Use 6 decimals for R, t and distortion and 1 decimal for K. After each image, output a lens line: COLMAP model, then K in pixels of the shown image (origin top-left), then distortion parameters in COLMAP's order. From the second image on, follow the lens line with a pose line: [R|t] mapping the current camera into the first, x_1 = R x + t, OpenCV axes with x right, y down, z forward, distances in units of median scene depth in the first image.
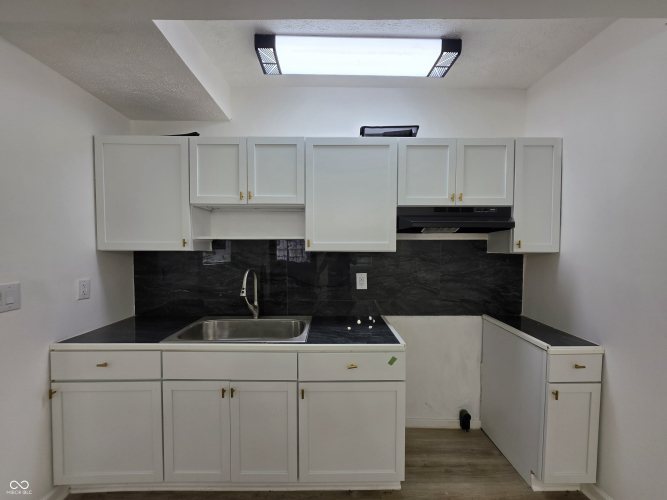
lens RADIAL K [[267.8, 0, 333.9], [0, 267.8, 254.4], [0, 0, 1]] dist [-0.004040, -0.000151]
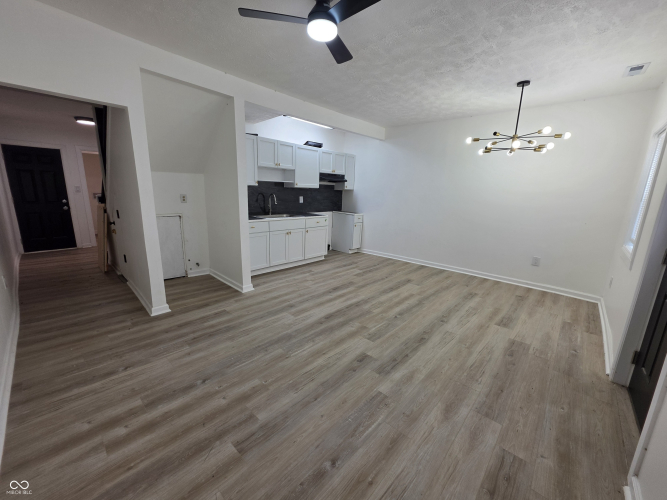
lens RADIAL K [[267.8, 0, 333.0], [0, 267.8, 251.8], [0, 0, 1]] dist [-0.004040, -0.000151]
pose [[0.684843, -0.142279, 0.714666, -1.910653], [-0.010037, 0.978818, 0.204486, 0.072945], [-0.728622, -0.147214, 0.668908, -1.233549]]
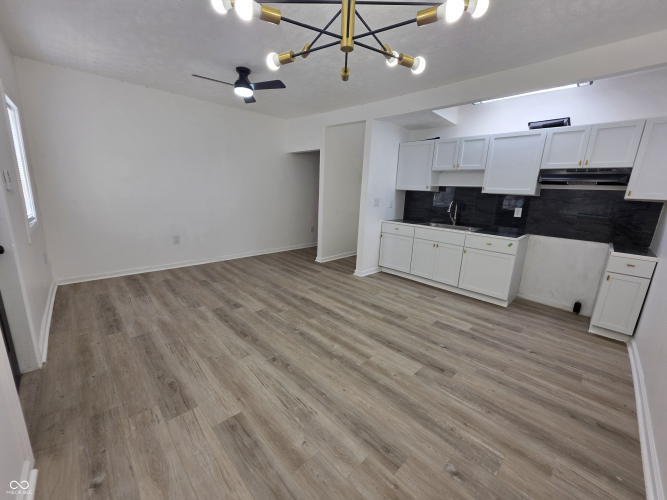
lens RADIAL K [[267.8, 0, 336.6], [0, 267.8, 251.5], [0, 0, 1]] dist [-0.004040, -0.000151]
pose [[0.695401, 0.188349, -0.693500, 0.634424], [-0.062268, 0.977205, 0.202961, 0.081450], [0.715919, -0.097956, 0.691277, -1.271447]]
